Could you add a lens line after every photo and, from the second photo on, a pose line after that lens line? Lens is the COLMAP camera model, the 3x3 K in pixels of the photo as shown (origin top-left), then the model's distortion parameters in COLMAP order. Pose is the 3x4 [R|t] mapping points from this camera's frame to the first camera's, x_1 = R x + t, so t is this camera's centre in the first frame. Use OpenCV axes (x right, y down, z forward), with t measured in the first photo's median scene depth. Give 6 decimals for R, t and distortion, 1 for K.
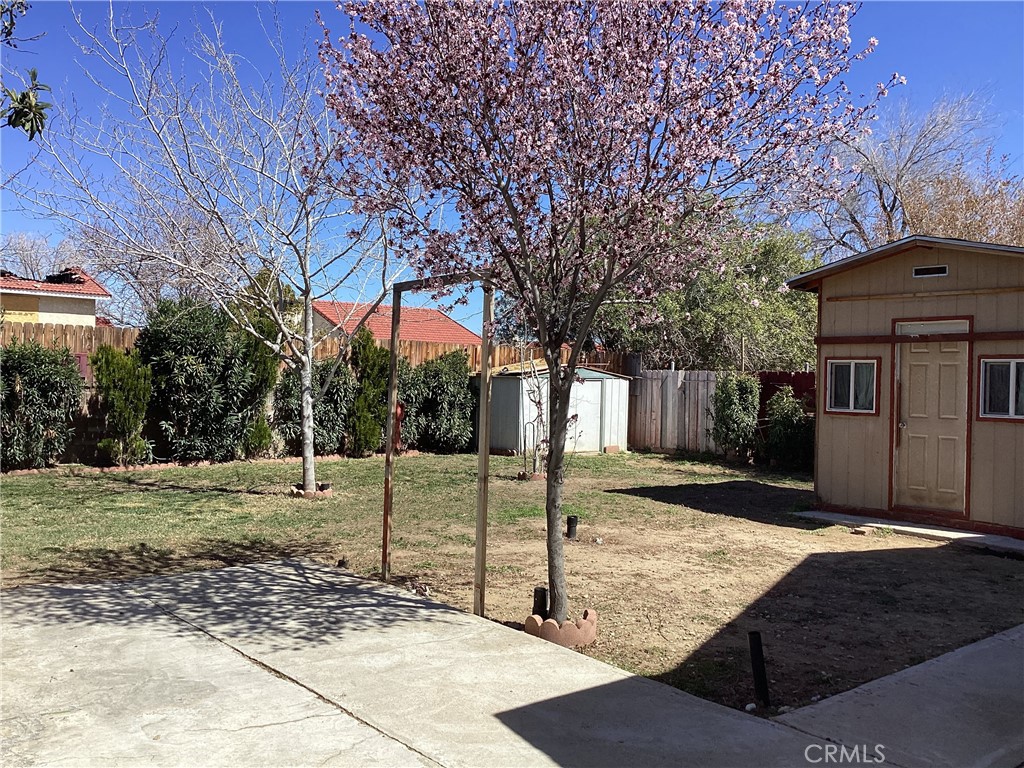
lens RADIAL K [[919.6, 0, 508.1], [0, 919.6, 385.3], [0, 0, 1]] dist [0.101298, -0.167362]
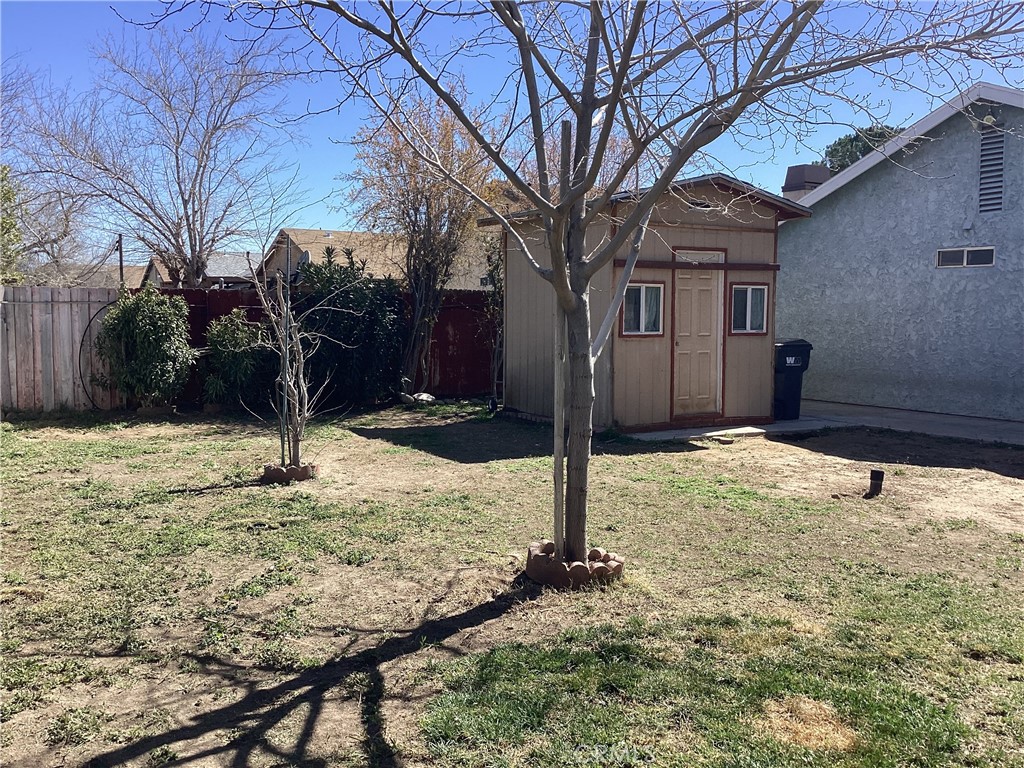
lens RADIAL K [[919.6, 0, 505.0], [0, 919.6, 381.9], [0, 0, 1]] dist [0.101298, -0.167362]
pose [[0.174059, -0.095073, 0.980135, -0.707516], [0.005630, 0.995408, 0.095555, -0.018504], [-0.984719, -0.011114, 0.173795, 1.030399]]
